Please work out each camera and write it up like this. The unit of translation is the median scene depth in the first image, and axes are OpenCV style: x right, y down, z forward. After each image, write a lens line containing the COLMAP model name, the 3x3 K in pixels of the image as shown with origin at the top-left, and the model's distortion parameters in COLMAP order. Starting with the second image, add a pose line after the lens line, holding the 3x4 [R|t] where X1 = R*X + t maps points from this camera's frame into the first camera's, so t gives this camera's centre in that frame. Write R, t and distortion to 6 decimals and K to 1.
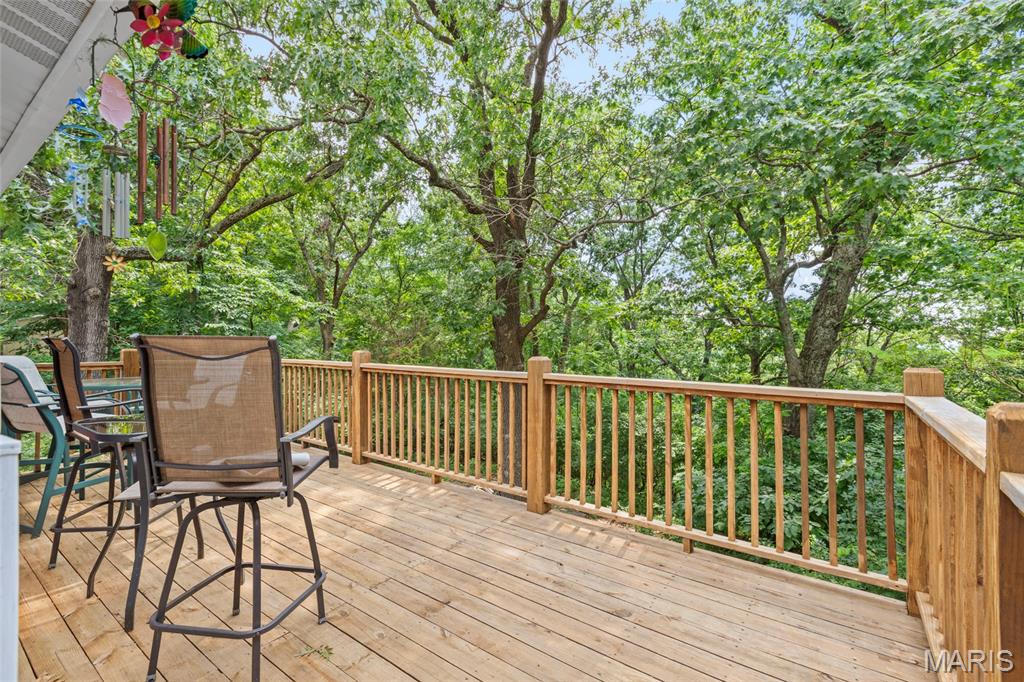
lens RADIAL K [[450.3, 0, 512.9], [0, 450.3, 340.8], [0, 0, 1]] dist [-0.001059, -0.000065]
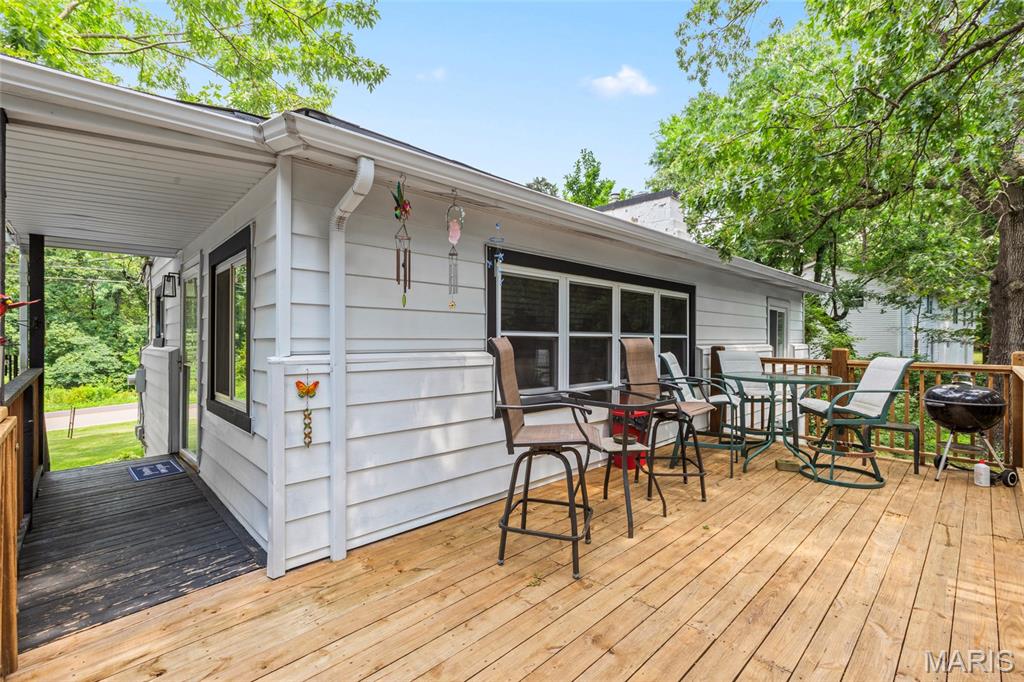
lens RADIAL K [[450.3, 0, 513.0], [0, 450.3, 341.7], [0, 0, 1]] dist [-0.001059, -0.000065]
pose [[-0.184939, 0.000914, -0.982750, 0.560034], [0.002385, 0.999997, 0.000481, -0.000811], [0.982747, -0.002255, -0.184941, 0.761845]]
